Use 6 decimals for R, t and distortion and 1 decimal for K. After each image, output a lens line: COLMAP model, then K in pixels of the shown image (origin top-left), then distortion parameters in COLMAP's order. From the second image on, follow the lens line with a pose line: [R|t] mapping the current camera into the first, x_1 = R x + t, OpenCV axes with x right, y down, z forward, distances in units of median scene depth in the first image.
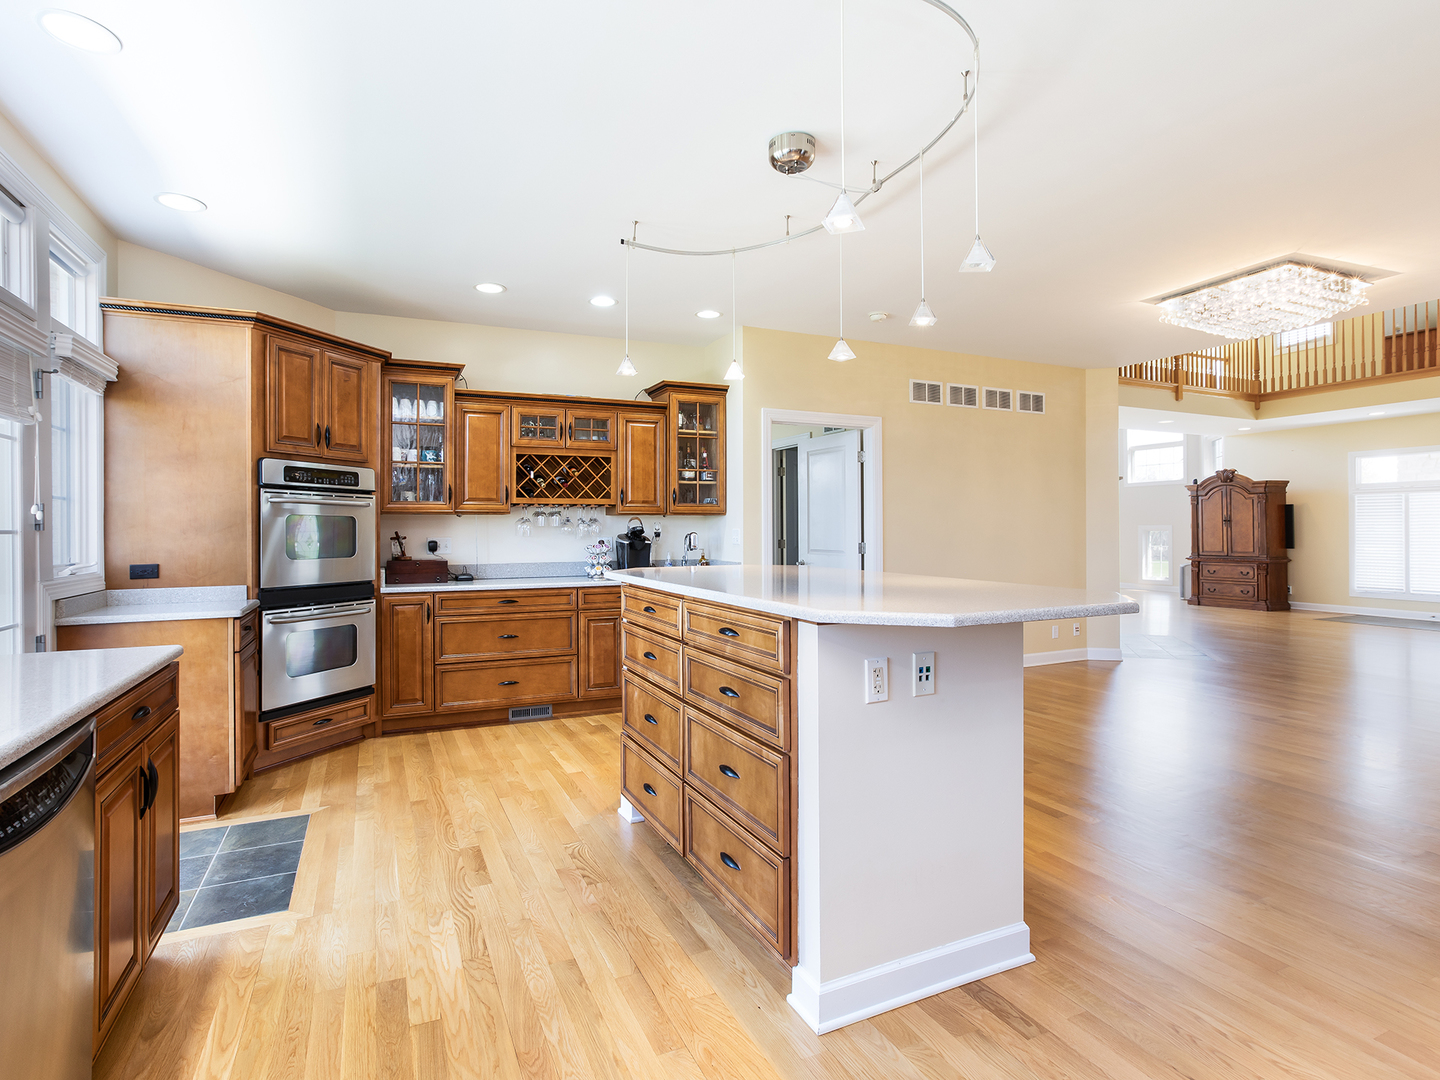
lens RADIAL K [[762.0, 0, 720.0], [0, 762.0, 540.0], [0, 0, 1]] dist [-0.030598, -0.000273]
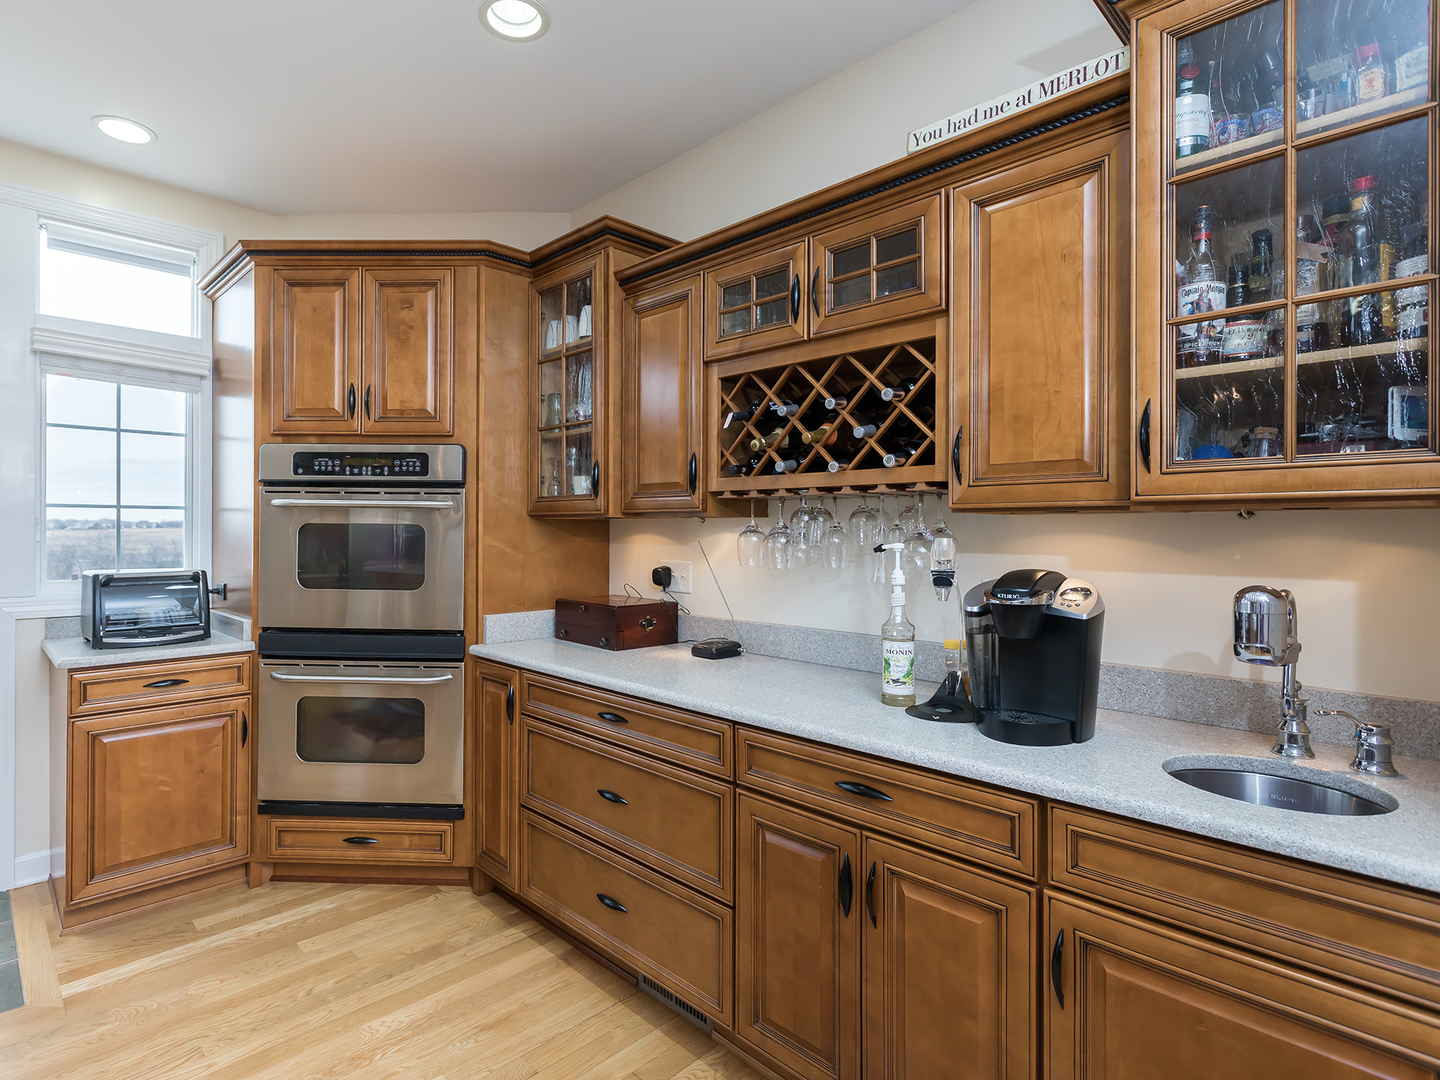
lens RADIAL K [[745.8, 0, 643.4], [0, 745.8, 530.1], [0, 0, 1]] dist [0.000876, 0.000716]
pose [[0.305089, 0.007771, -0.952292, 0.134158], [-0.017874, 0.999837, 0.002433, -0.027511], [0.952156, 0.016279, 0.305179, 0.870815]]
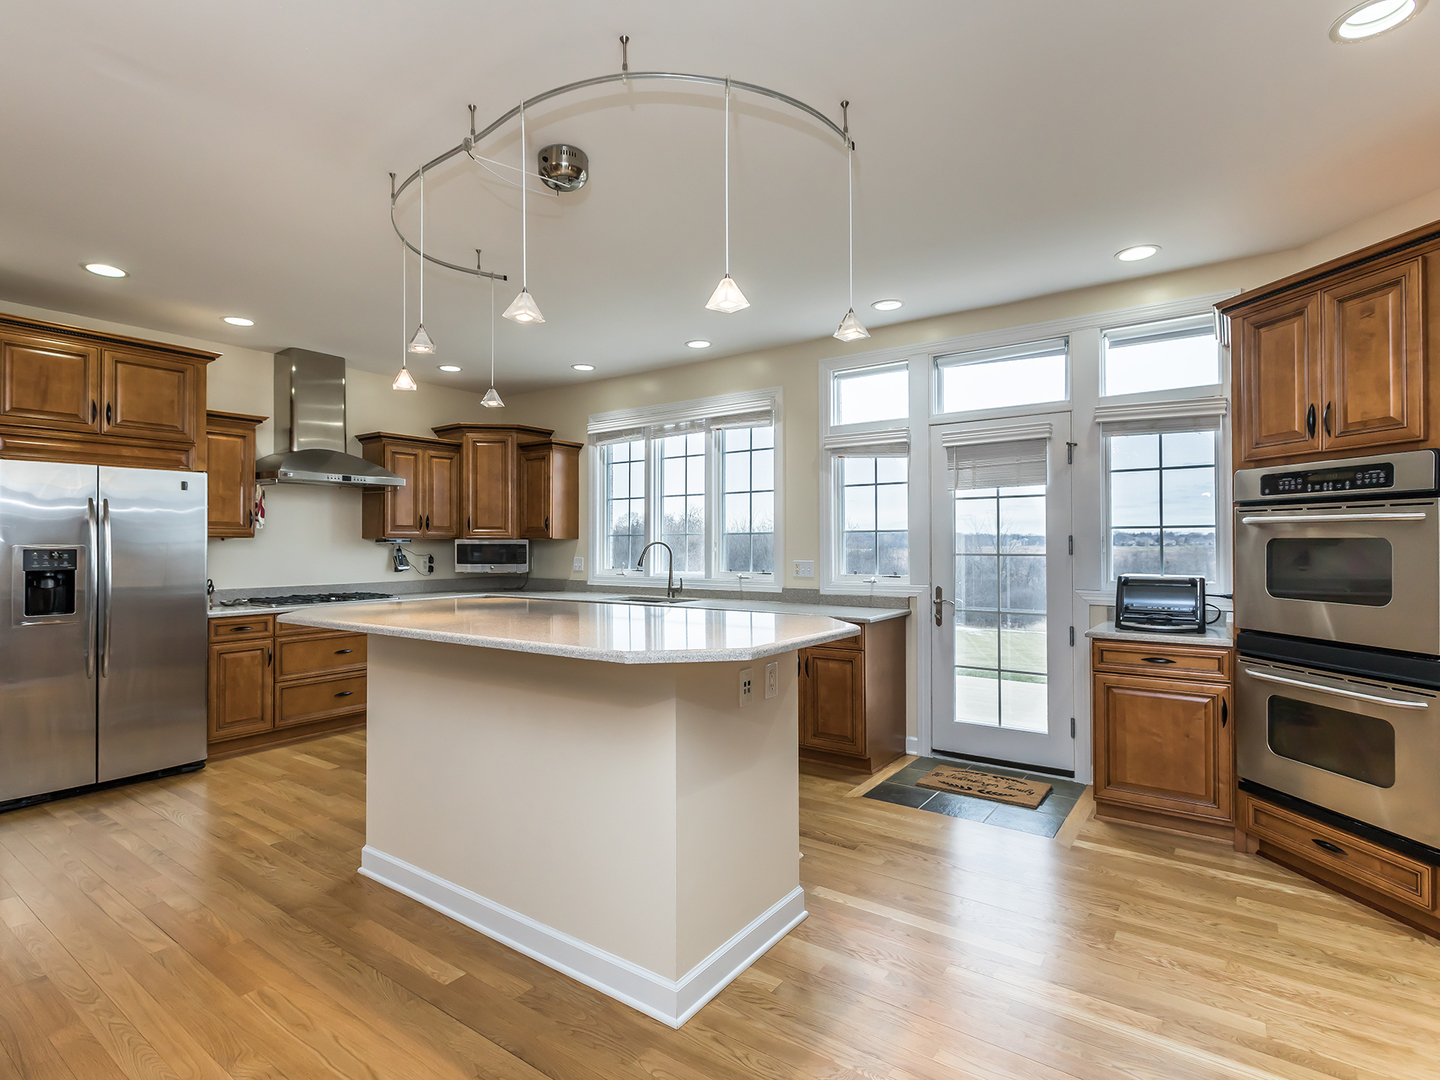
lens RADIAL K [[715.9, 0, 720.0], [0, 715.9, 540.0], [0, 0, 1]] dist [0.000884, 0.000331]
pose [[-0.867591, 0.006512, -0.497236, 0.215659], [0.002706, 0.999961, 0.008375, -0.031402], [0.497272, 0.005921, -0.867575, 1.081471]]
